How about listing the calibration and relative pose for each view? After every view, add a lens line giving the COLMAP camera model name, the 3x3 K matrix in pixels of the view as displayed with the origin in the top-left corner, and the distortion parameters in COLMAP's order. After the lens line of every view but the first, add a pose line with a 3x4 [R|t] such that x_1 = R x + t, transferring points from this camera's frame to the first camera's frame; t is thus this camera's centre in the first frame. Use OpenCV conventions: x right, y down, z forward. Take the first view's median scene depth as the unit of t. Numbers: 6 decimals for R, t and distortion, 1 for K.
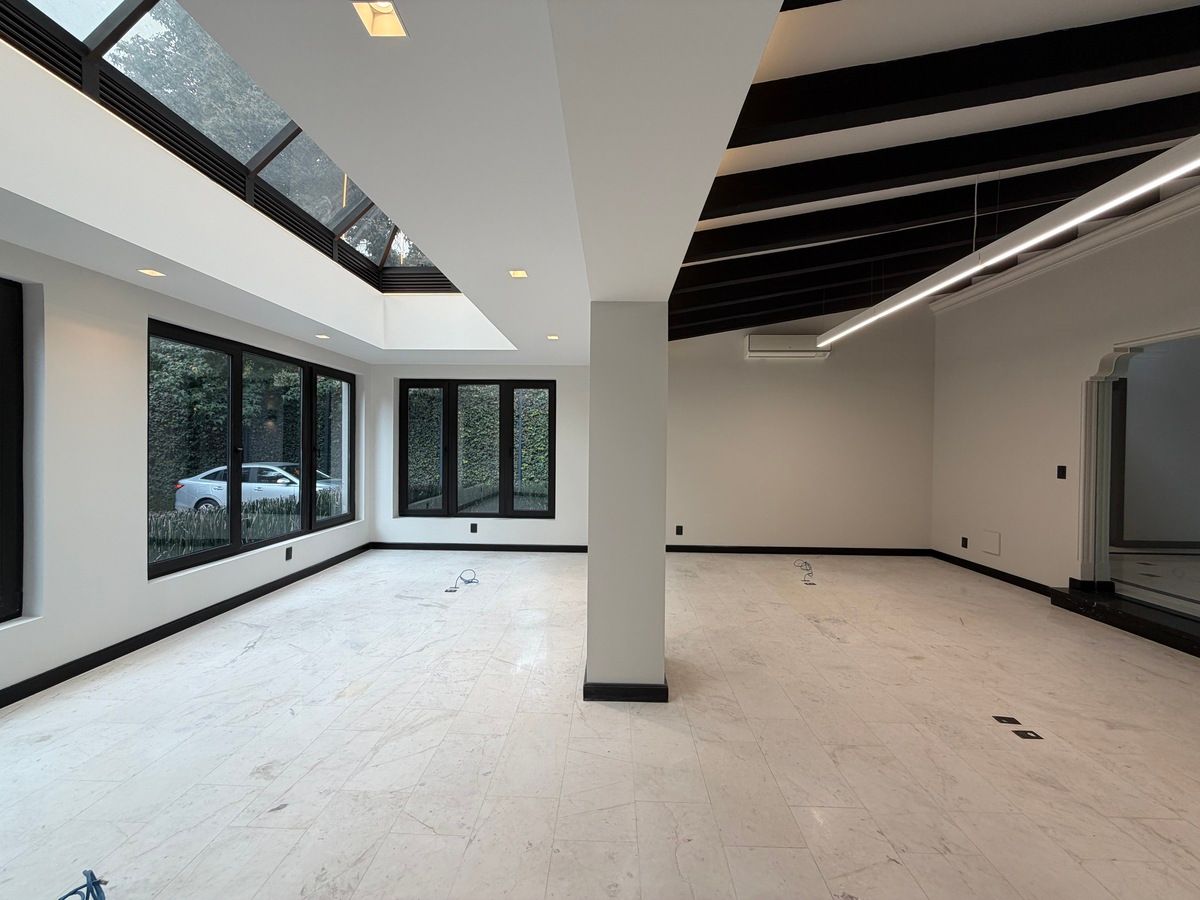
lens RADIAL K [[476.3, 0, 597.5], [0, 476.3, 448.8], [0, 0, 1]] dist [-0.000996, 0.000093]
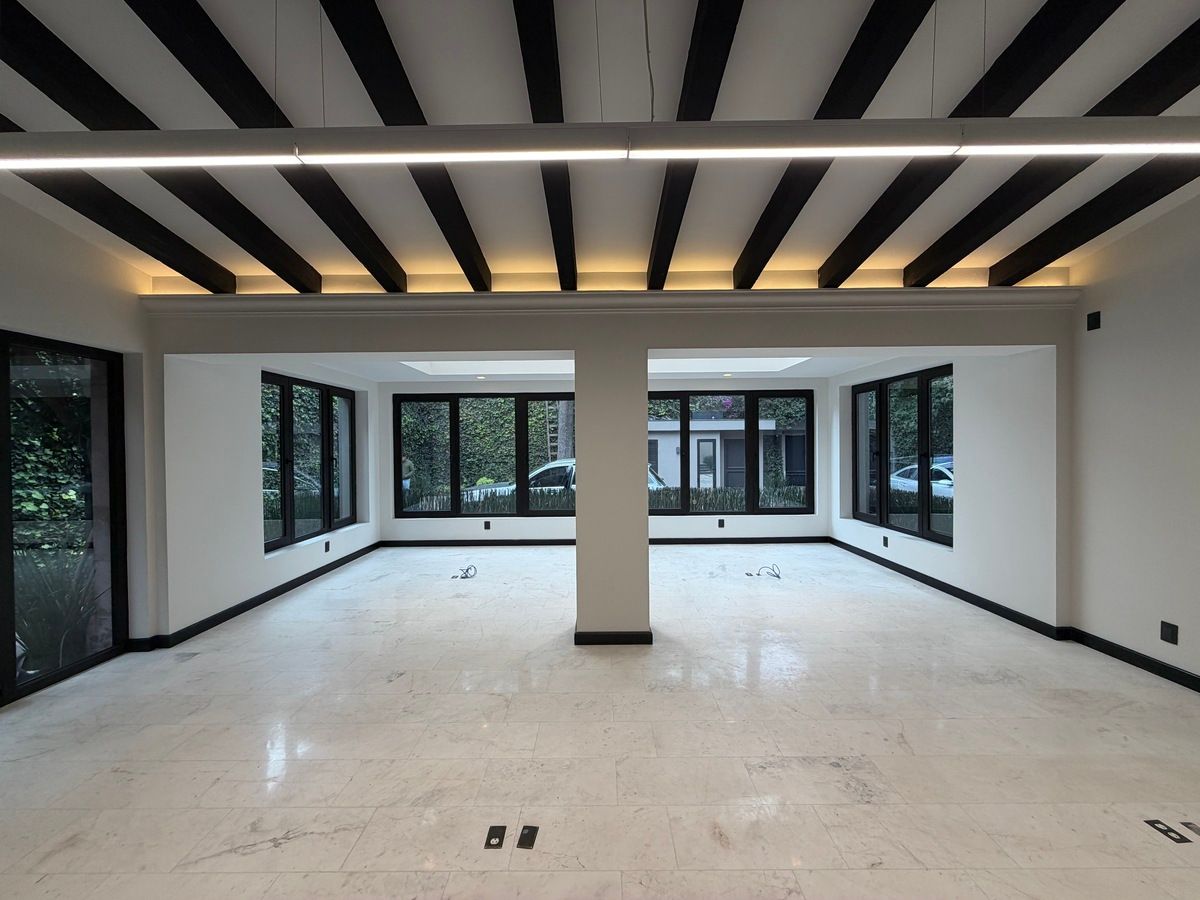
lens RADIAL K [[477.6, 0, 595.7], [0, 477.6, 451.0], [0, 0, 1]] dist [-0.002388, 0.000516]
pose [[0.024689, 0.004353, -0.999686, 1.128013], [0.002581, 0.999987, 0.004418, -0.018790], [0.999692, -0.002689, 0.024677, 0.769228]]
